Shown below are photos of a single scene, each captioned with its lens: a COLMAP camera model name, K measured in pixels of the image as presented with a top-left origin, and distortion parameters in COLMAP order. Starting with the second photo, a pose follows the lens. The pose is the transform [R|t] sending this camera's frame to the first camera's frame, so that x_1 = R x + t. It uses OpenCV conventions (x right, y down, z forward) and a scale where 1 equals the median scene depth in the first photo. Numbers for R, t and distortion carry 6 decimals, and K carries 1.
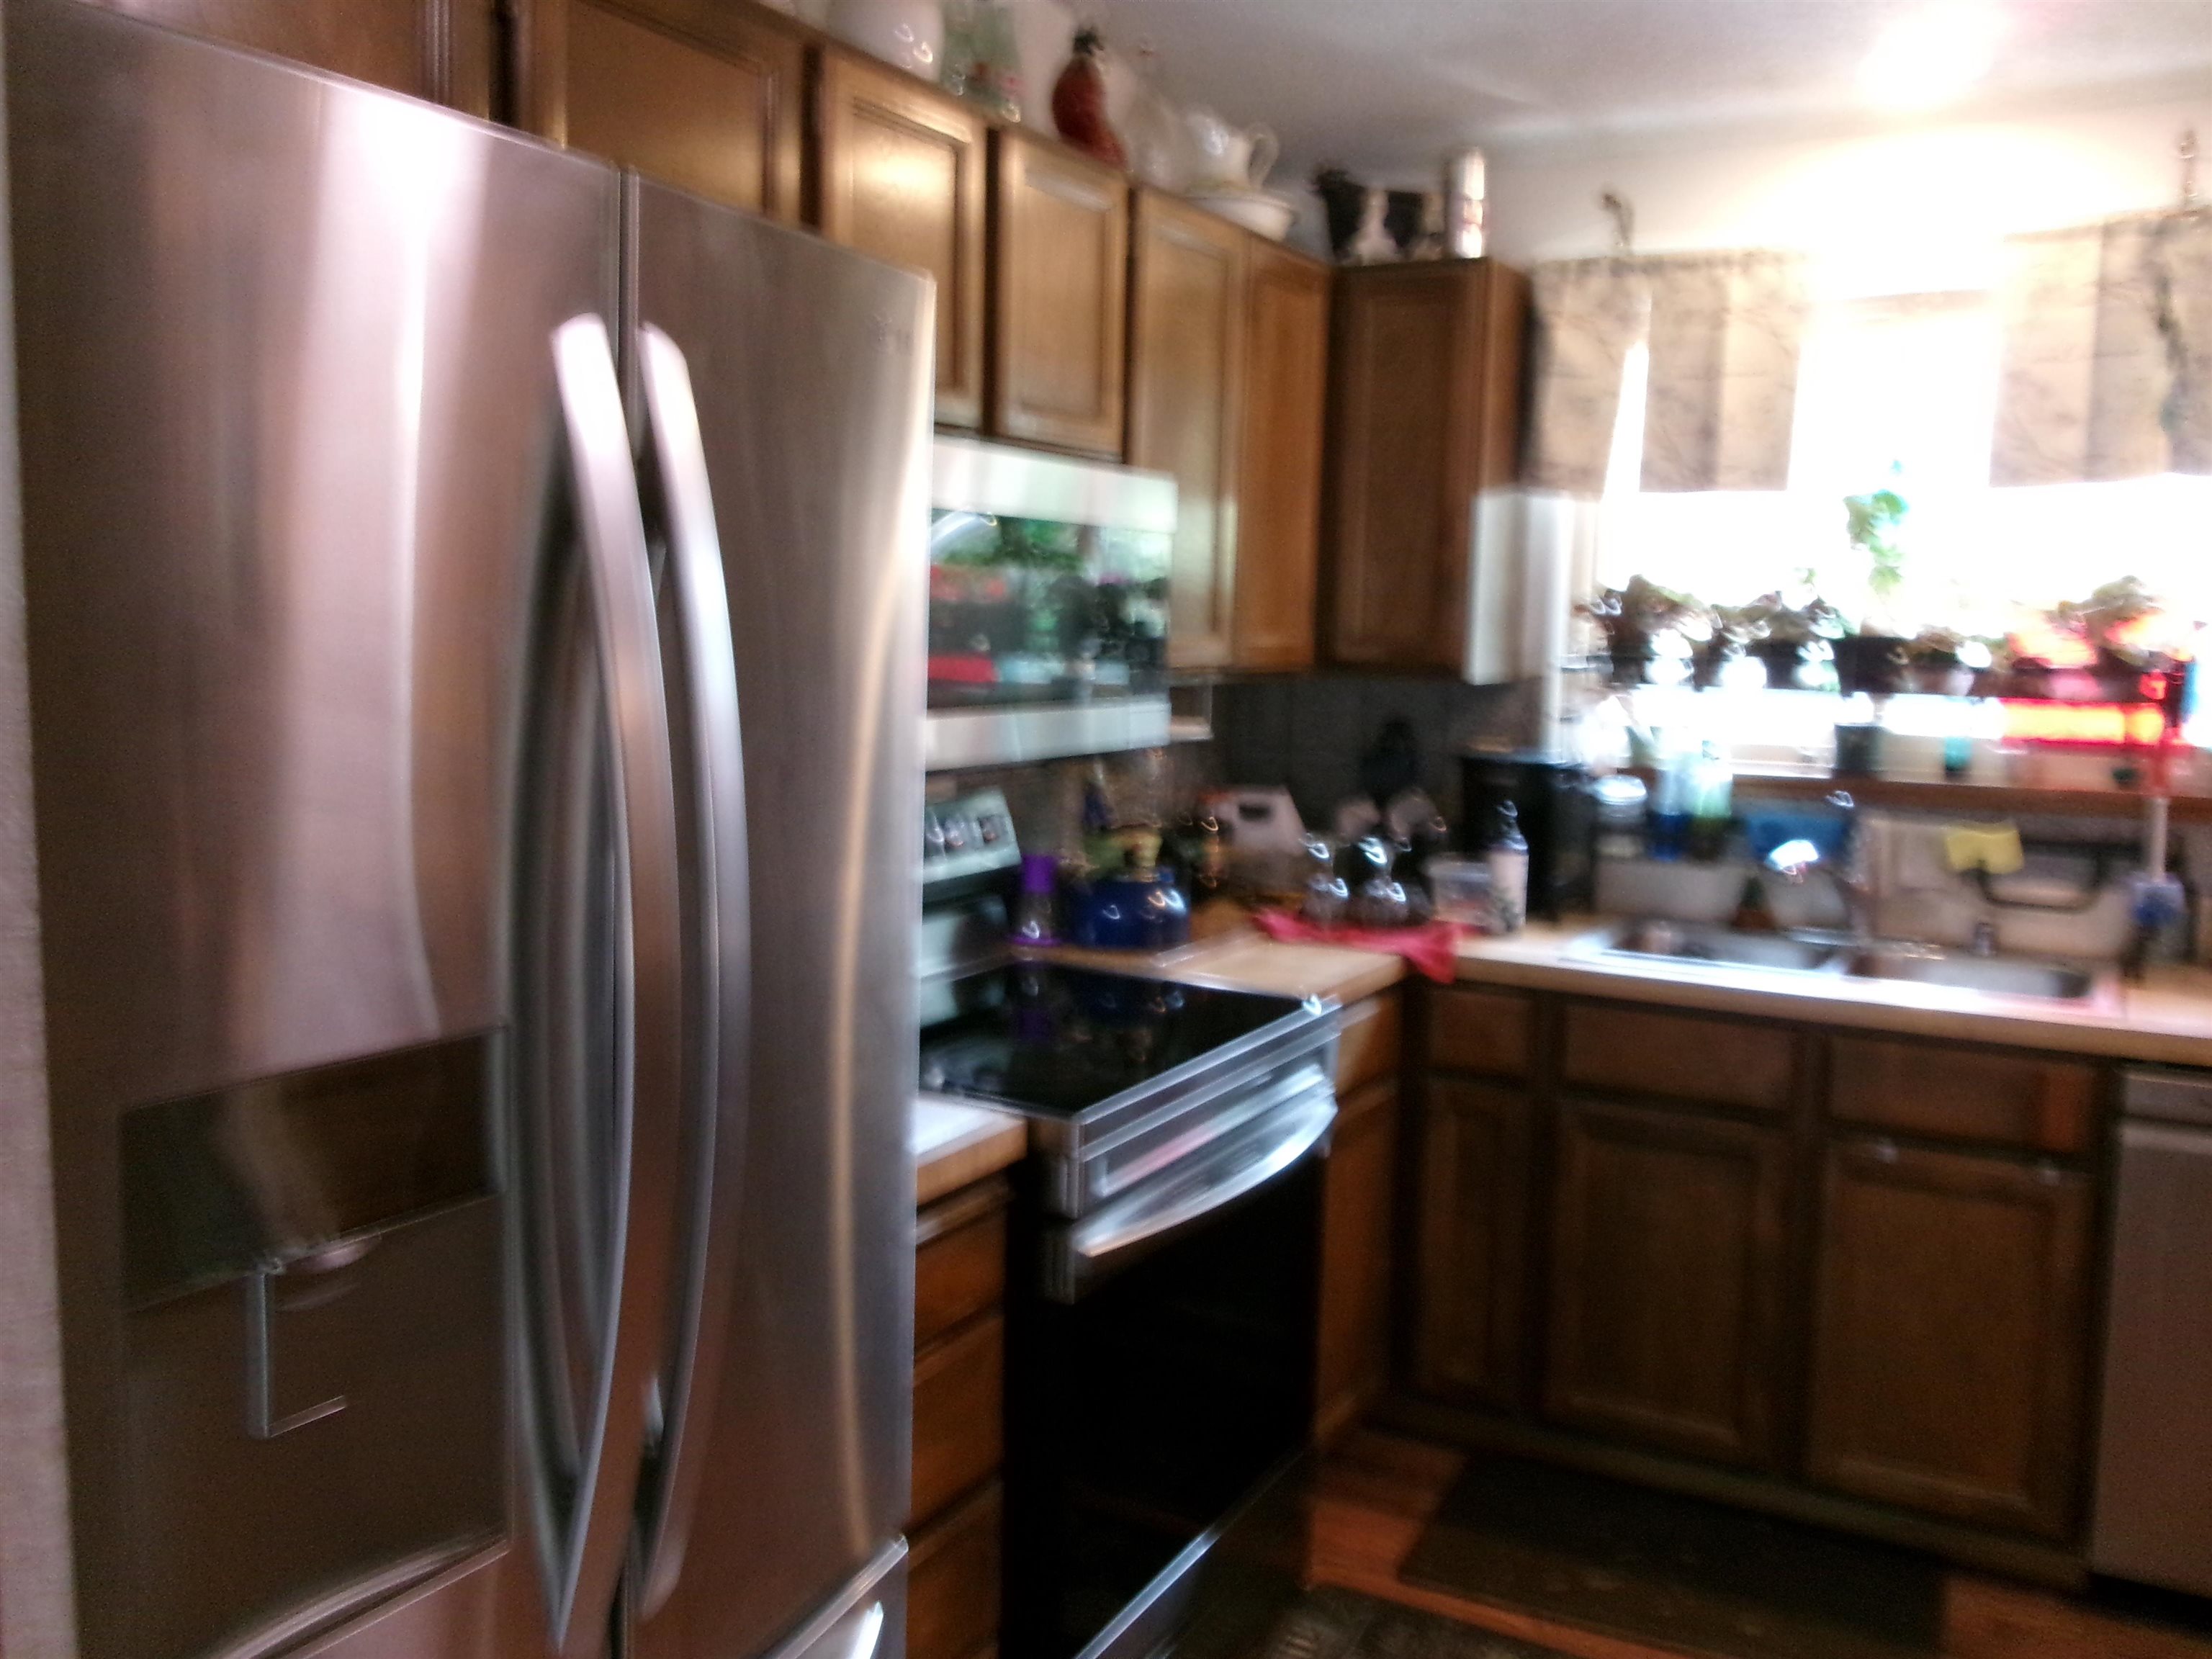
lens RADIAL K [[1819.5, 0, 1093.8], [0, 1819.5, 842.1], [0, 0, 1]] dist [0.005051, 0.001344]
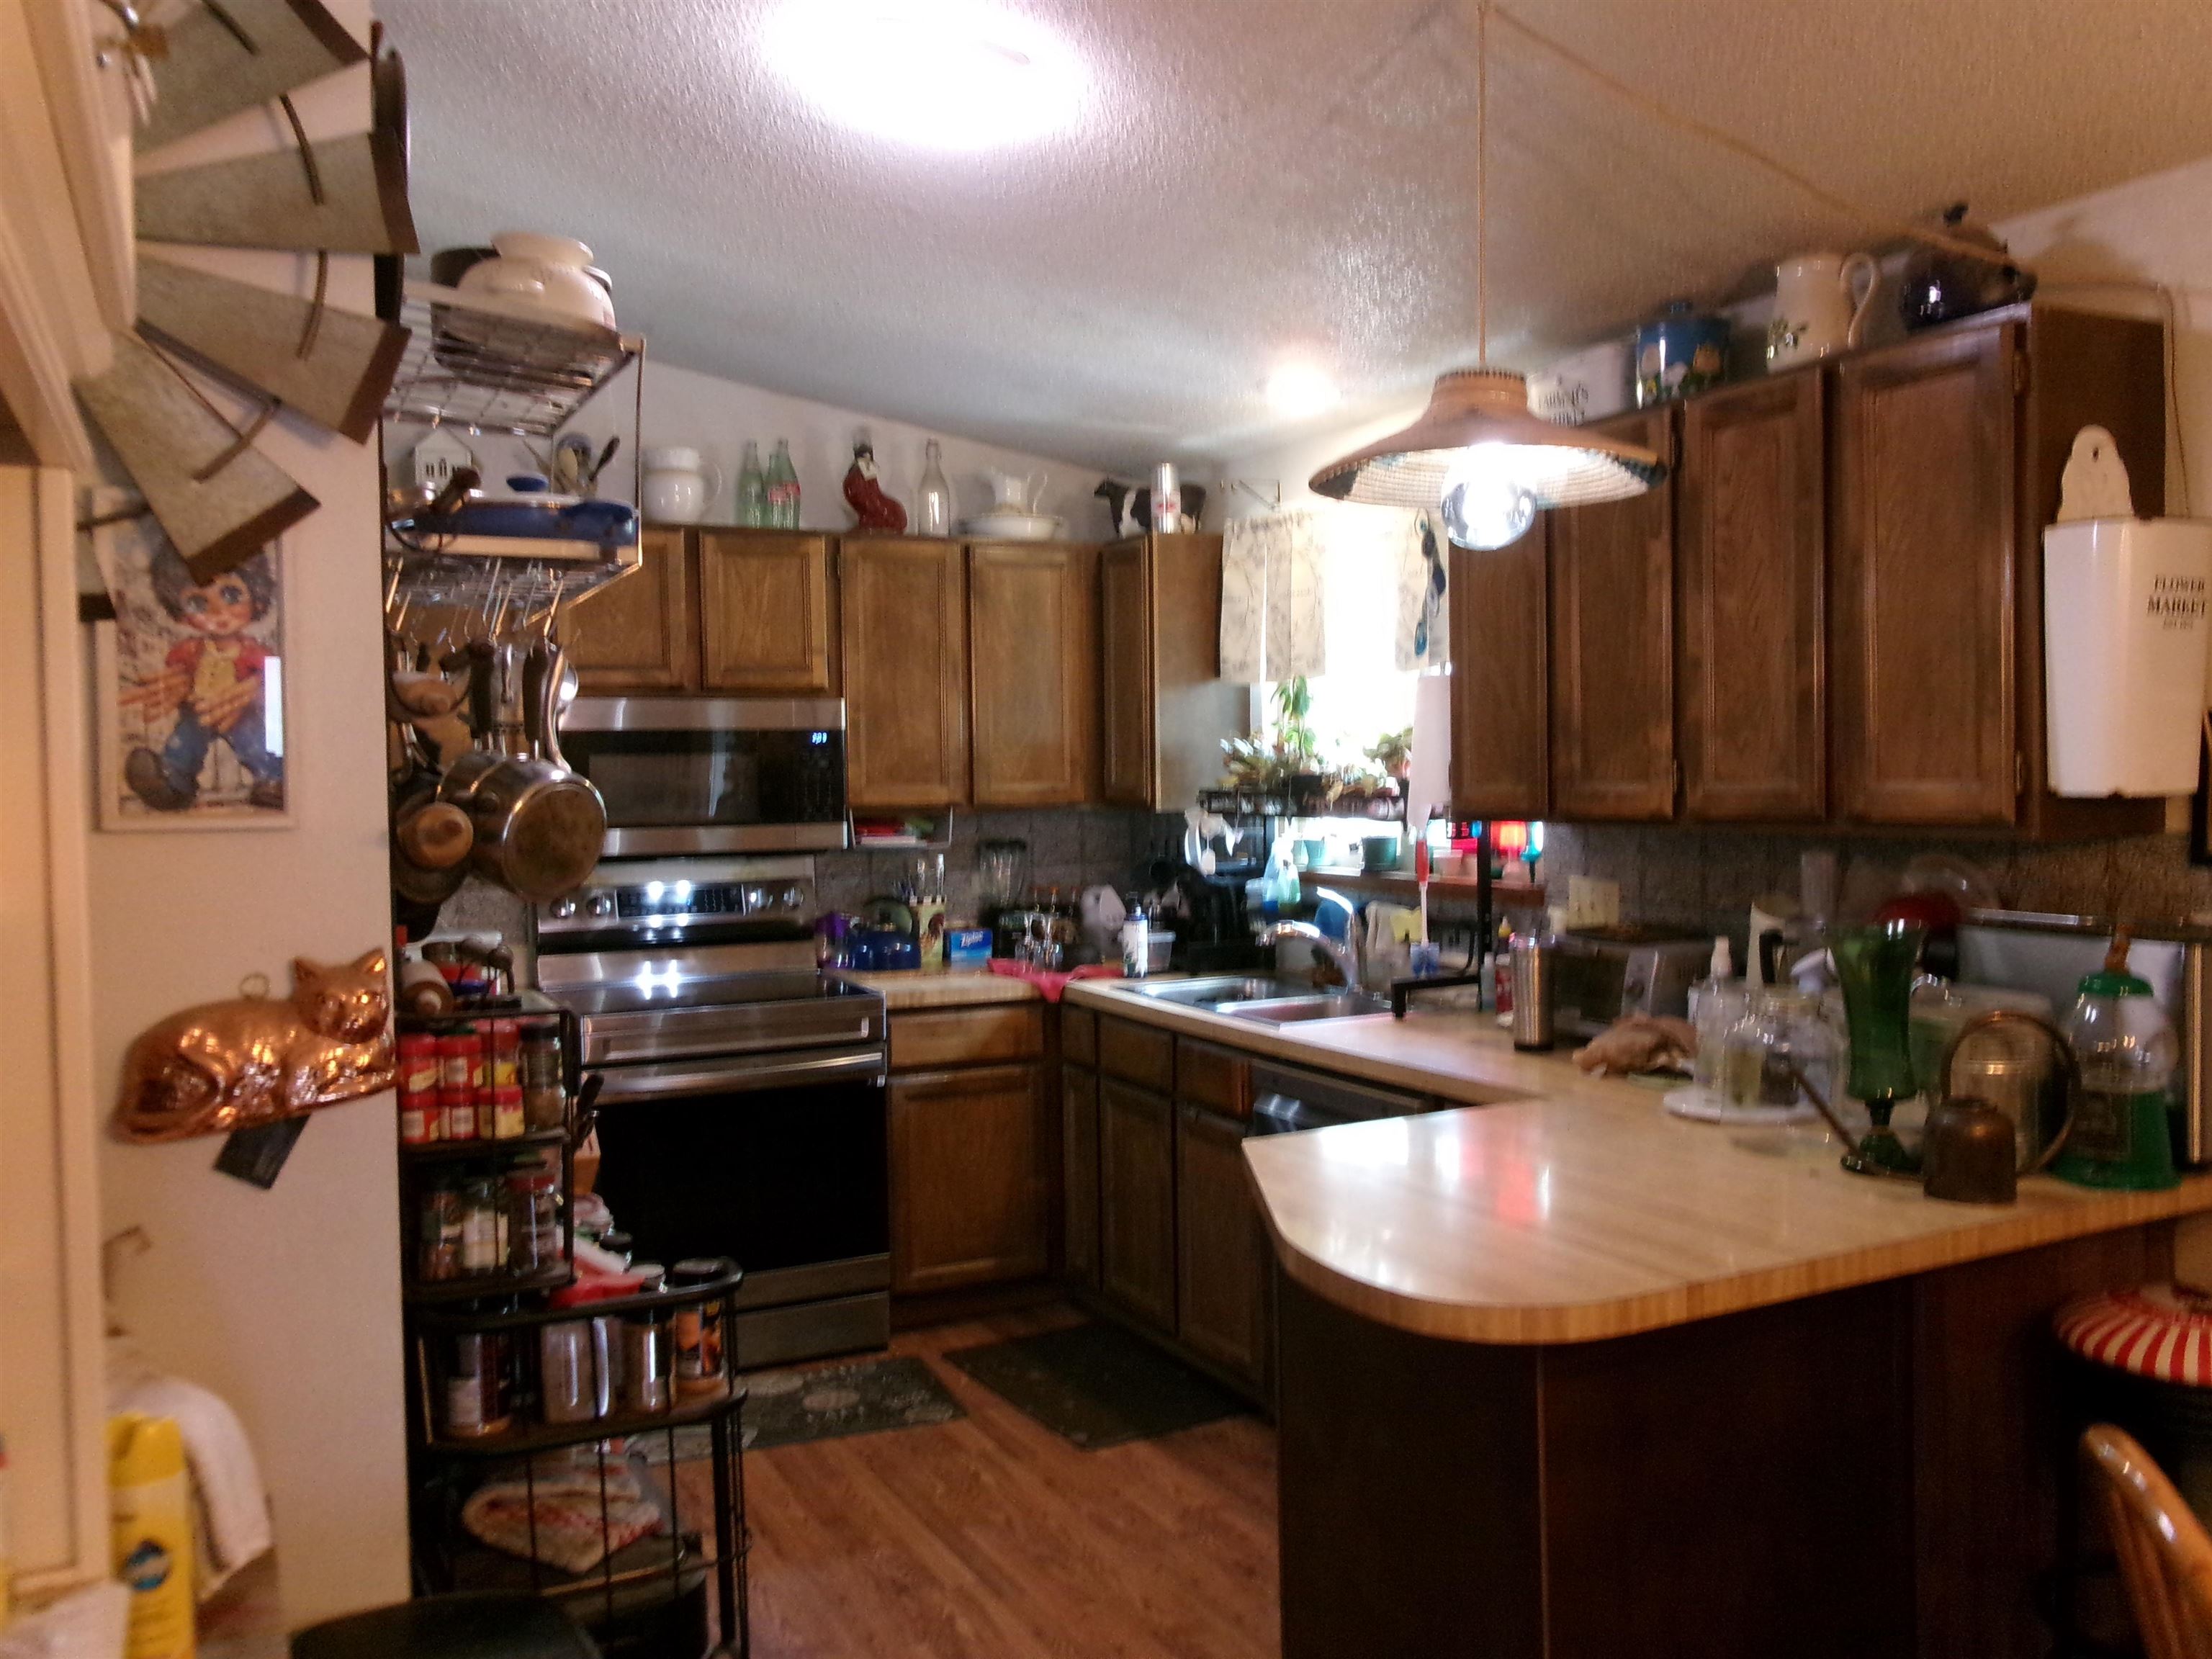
lens RADIAL K [[1819.5, 0, 1111.0], [0, 1819.5, 813.7], [0, 0, 1]] dist [0.005051, 0.001344]
pose [[0.827320, -0.018499, -0.561426, 1.099593], [-0.031045, 0.996424, -0.078581, 0.036760], [0.560872, 0.082441, 0.823788, -0.275694]]
